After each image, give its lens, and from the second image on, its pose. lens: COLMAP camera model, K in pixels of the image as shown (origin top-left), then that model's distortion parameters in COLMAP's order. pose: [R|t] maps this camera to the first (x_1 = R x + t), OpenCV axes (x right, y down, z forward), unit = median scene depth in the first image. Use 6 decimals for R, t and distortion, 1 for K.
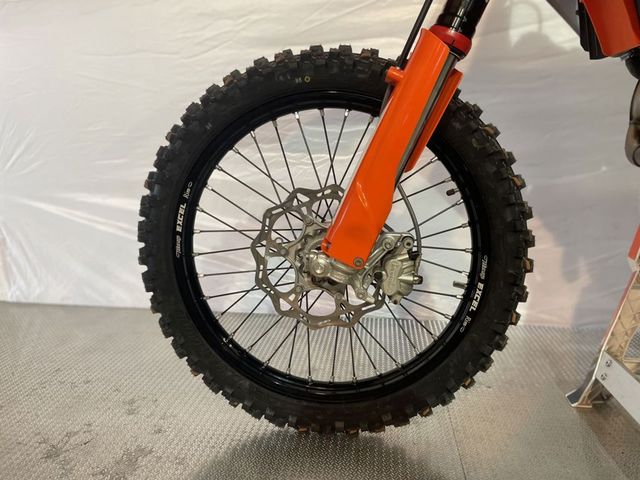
lens RADIAL K [[479.4, 0, 316.8], [0, 479.4, 239.8], [0, 0, 1]] dist [0.087329, -0.113574]
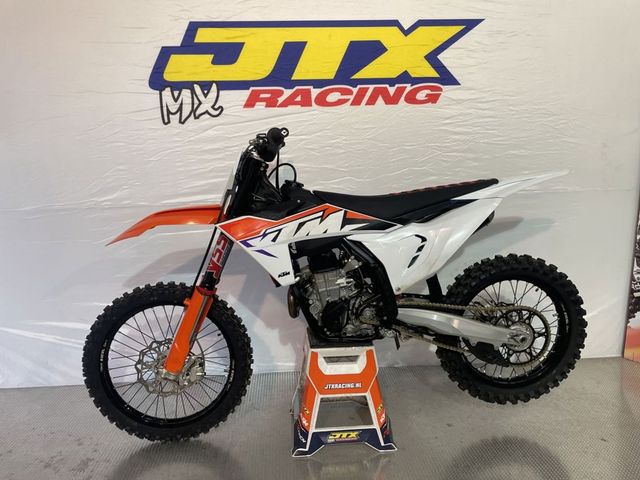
lens RADIAL K [[479.4, 0, 316.8], [0, 479.4, 239.8], [0, 0, 1]] dist [0.087329, -0.113574]
pose [[0.978894, -0.054809, 0.196881, 0.295689], [0.062577, 0.997479, -0.033450, -0.455531], [-0.194552, 0.045064, 0.979857, -1.509610]]
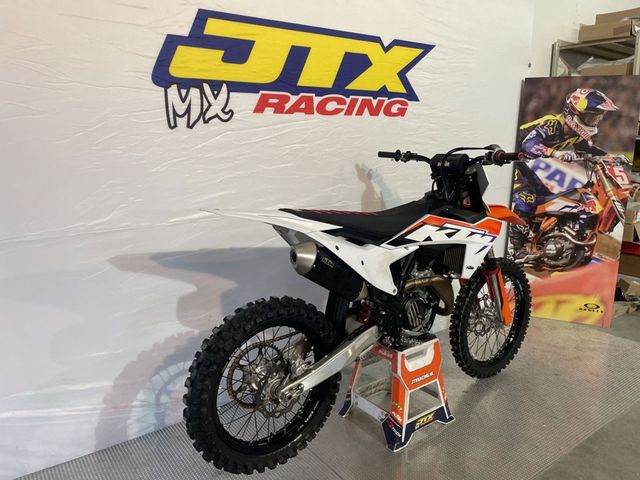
lens RADIAL K [[479.4, 0, 316.8], [0, 479.4, 239.8], [0, 0, 1]] dist [0.087329, -0.113574]
pose [[0.724830, -0.145056, 0.673484, -1.195204], [0.131560, 0.988736, 0.071366, -0.828345], [-0.676250, 0.036876, 0.735749, -0.774774]]
